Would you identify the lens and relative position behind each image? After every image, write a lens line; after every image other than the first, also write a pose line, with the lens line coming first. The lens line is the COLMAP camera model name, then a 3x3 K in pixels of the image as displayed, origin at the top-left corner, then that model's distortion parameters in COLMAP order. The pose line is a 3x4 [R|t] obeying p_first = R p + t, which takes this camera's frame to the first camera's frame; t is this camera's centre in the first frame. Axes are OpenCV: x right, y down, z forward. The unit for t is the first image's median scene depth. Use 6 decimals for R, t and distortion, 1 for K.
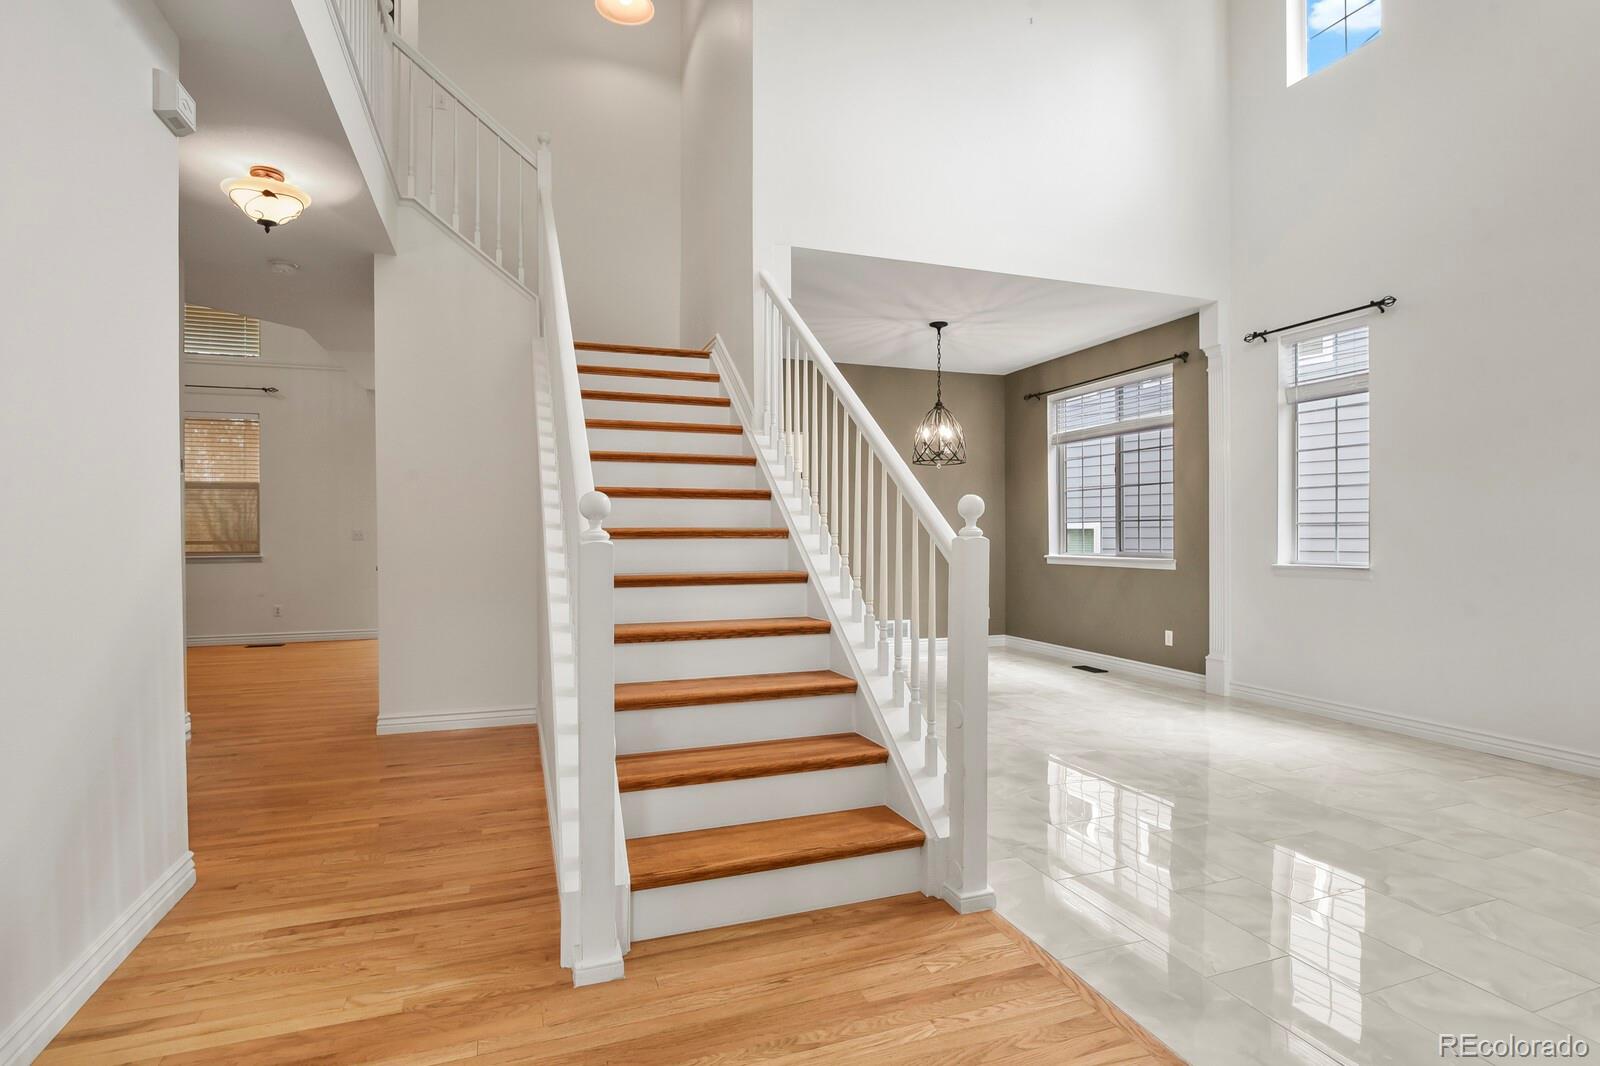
lens RADIAL K [[792.1, 0, 803.3], [0, 792.1, 538.0], [0, 0, 1]] dist [-0.004767, -0.009006]
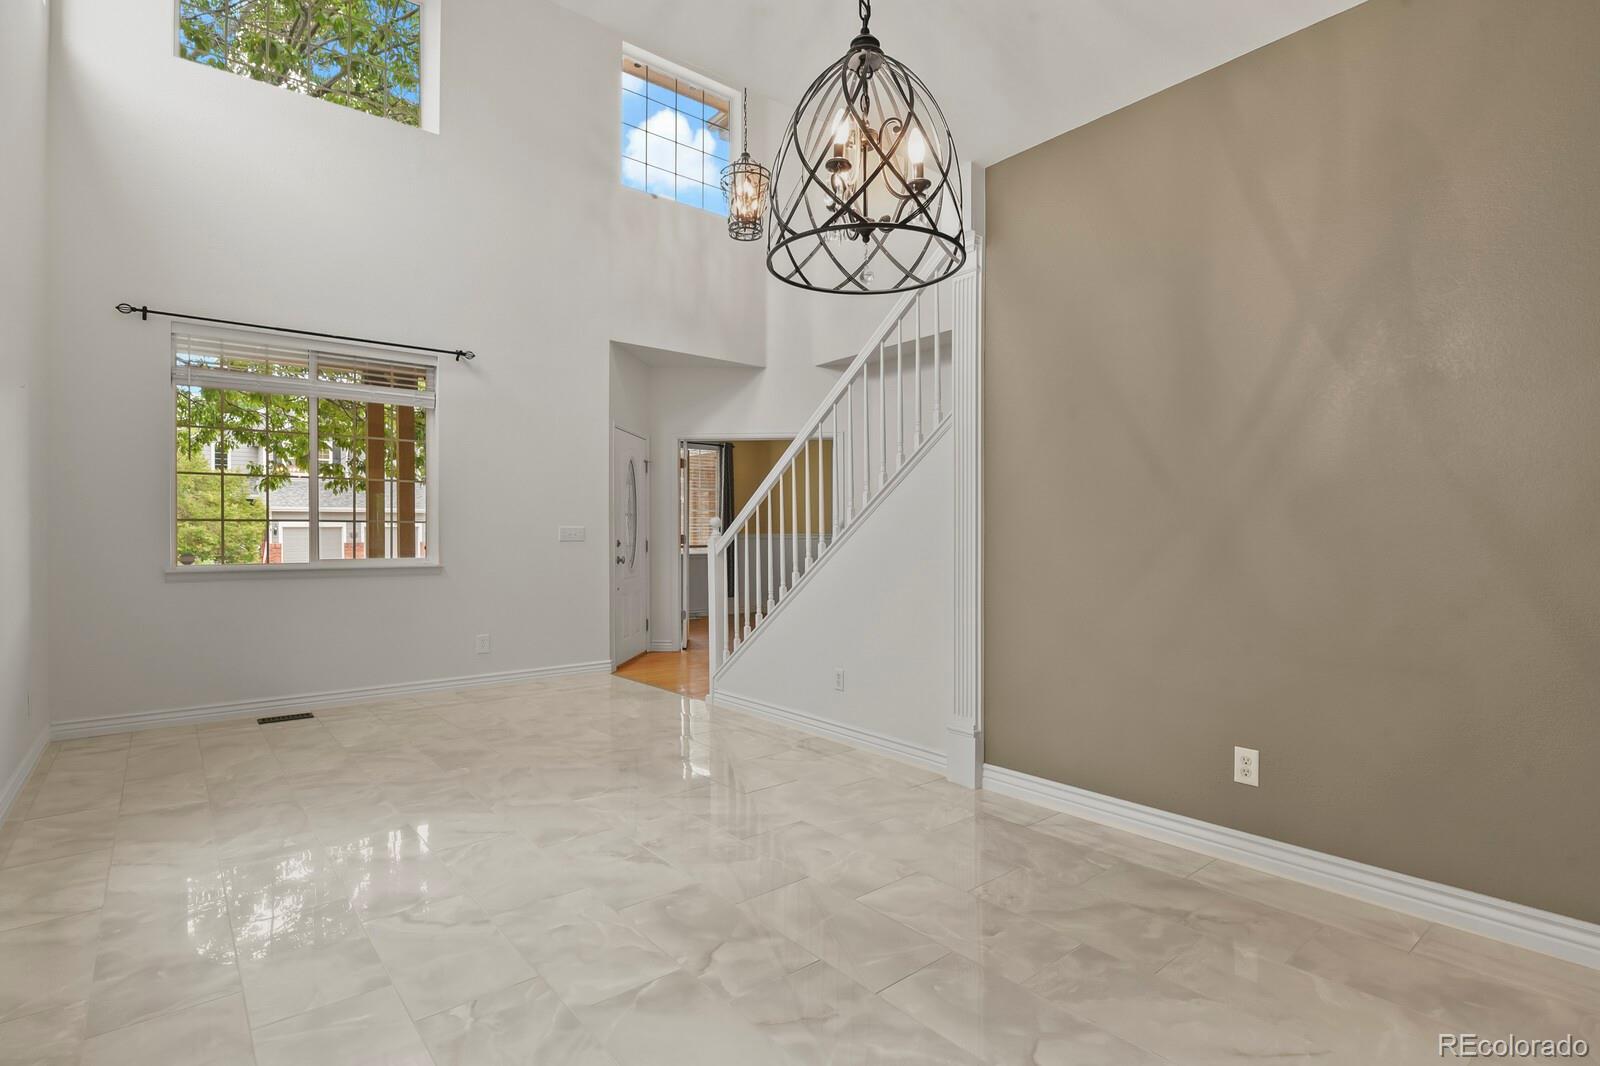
lens RADIAL K [[792.1, 0, 803.3], [0, 792.1, 538.0], [0, 0, 1]] dist [-0.004767, -0.009006]
pose [[-0.947205, 0.007899, -0.320531, 0.293487], [0.005793, 0.999955, 0.007522, -0.003101], [0.320576, 0.005269, -0.947208, 1.326130]]
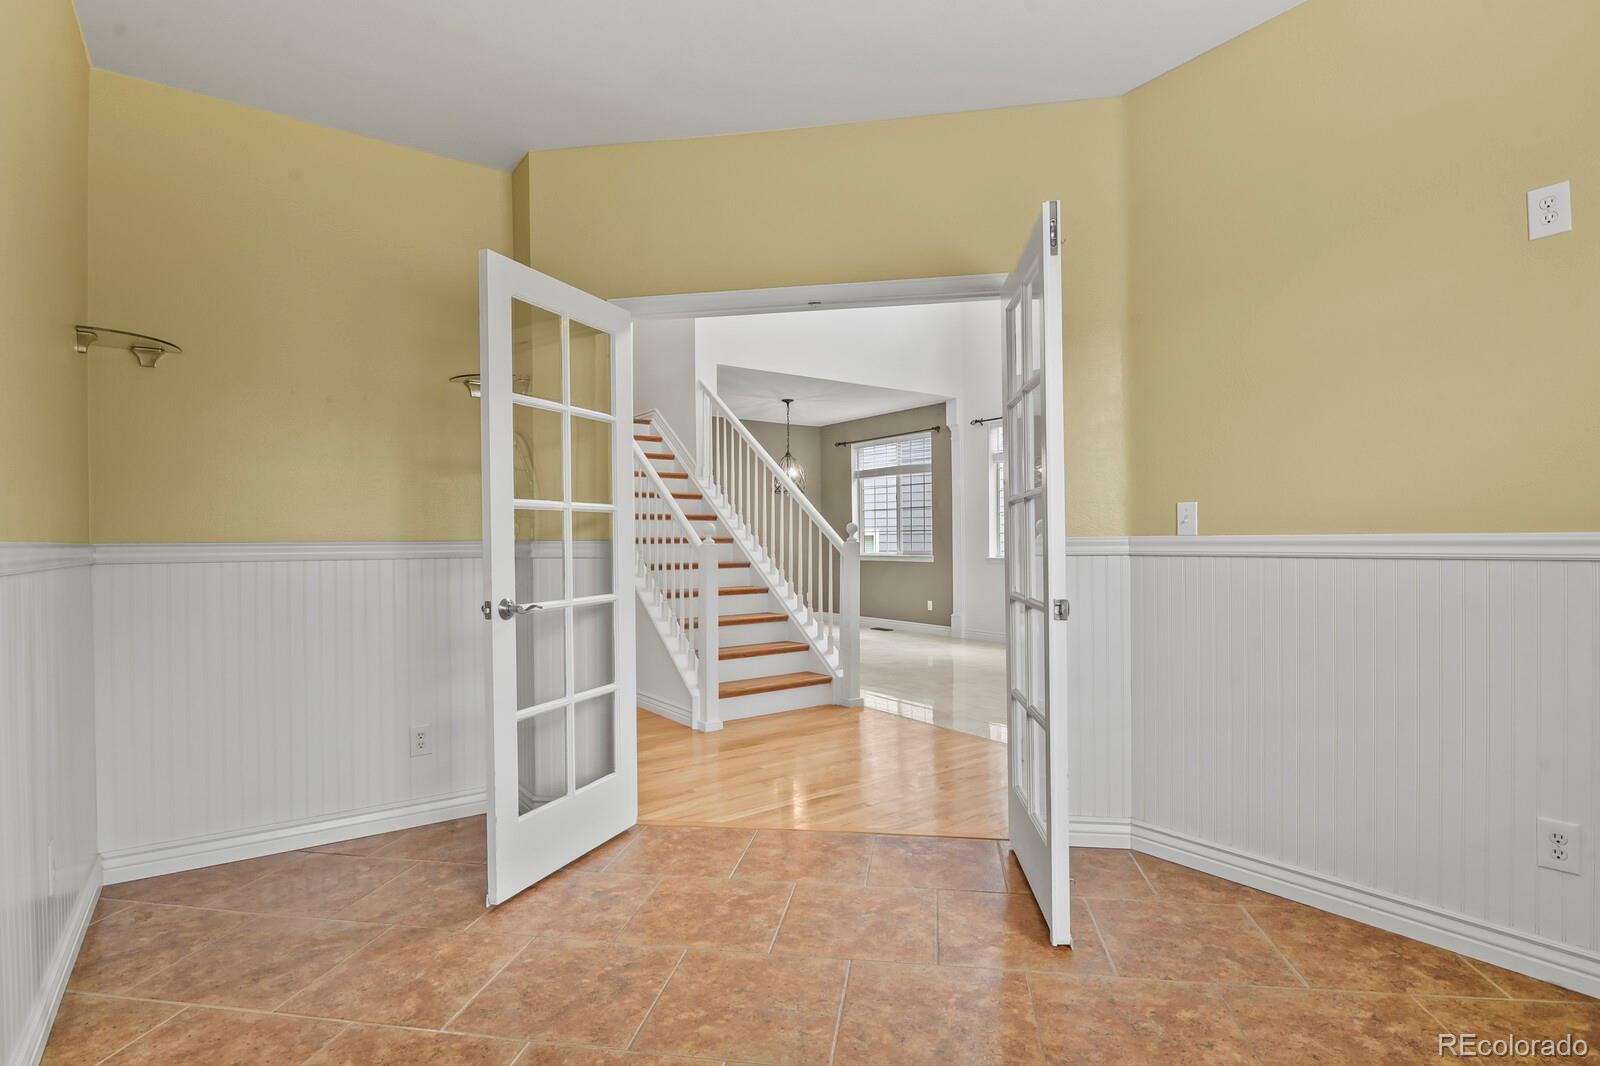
lens RADIAL K [[792.1, 0, 803.3], [0, 792.1, 538.0], [0, 0, 1]] dist [-0.004767, -0.009006]
pose [[0.960761, -0.003991, 0.277350, -0.231836], [0.006299, 0.999953, -0.007432, 0.002499], [-0.277308, 0.008888, 0.960740, -0.477163]]
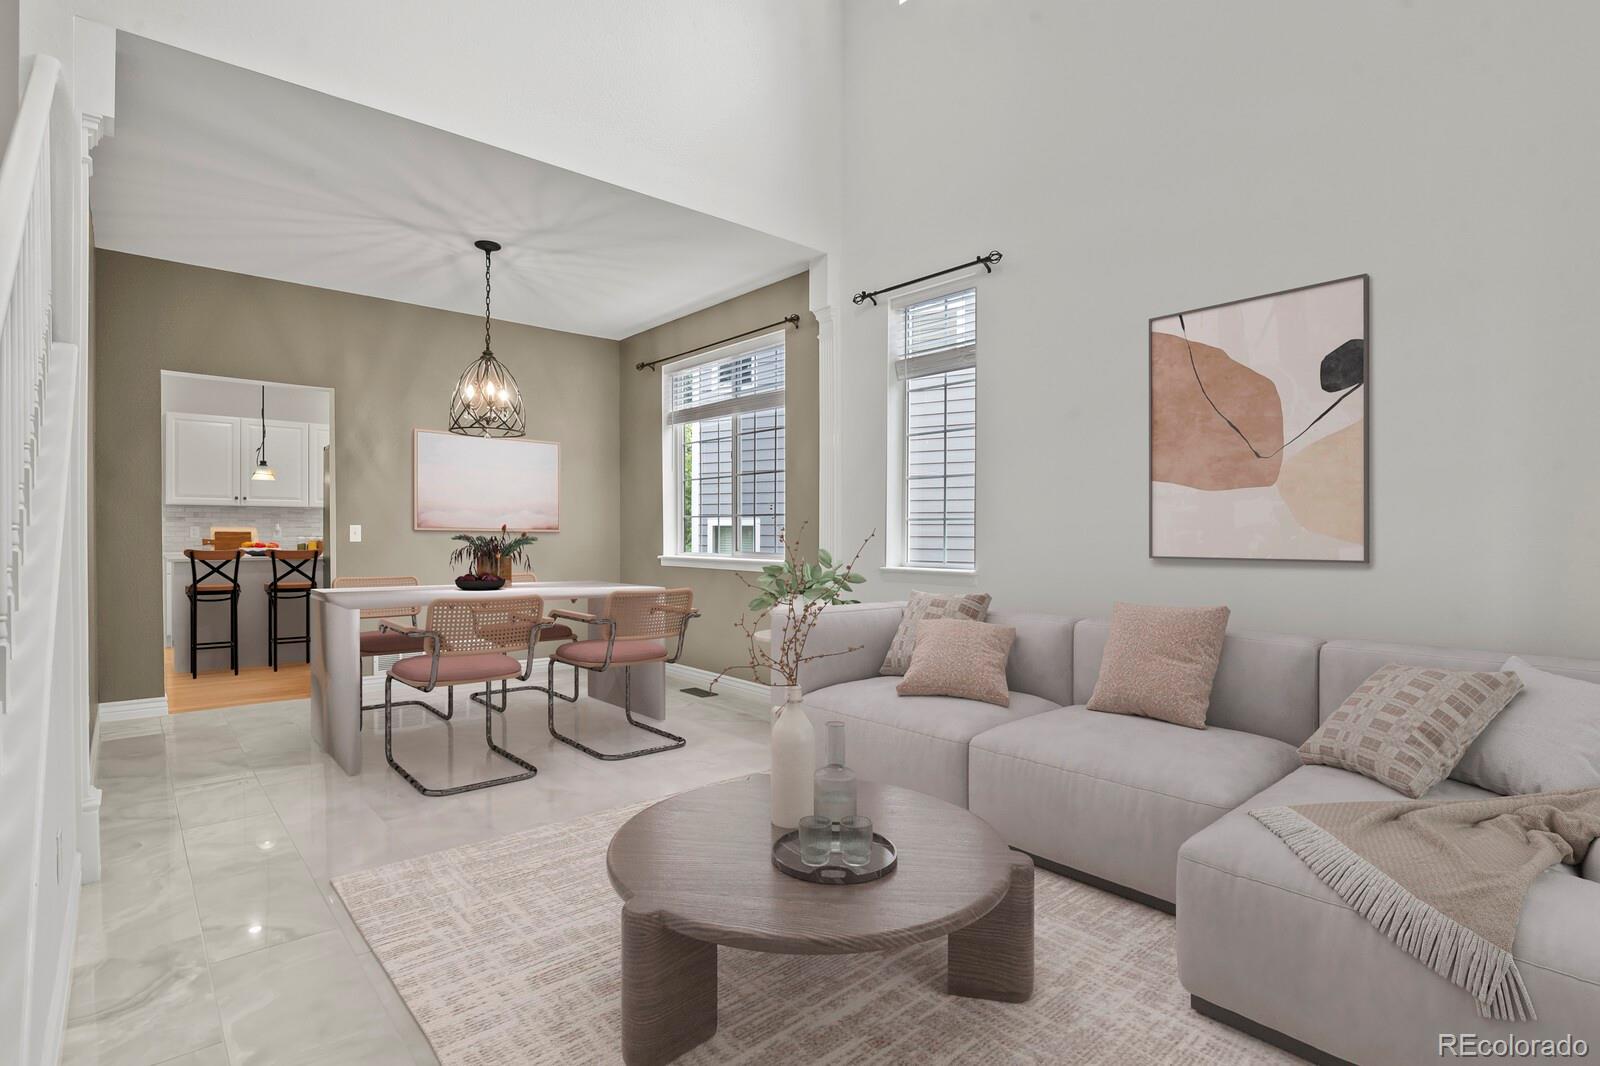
lens RADIAL K [[775.2, 0, 803.3], [0, 775.2, 538.5], [0, 0, 1]] dist [-0.004057, -0.007351]
pose [[0.932453, 0.003450, 0.361275, 0.196936], [-0.005114, 0.999980, 0.003651, -0.000318], [-0.361256, -0.005252, 0.932452, 0.231205]]
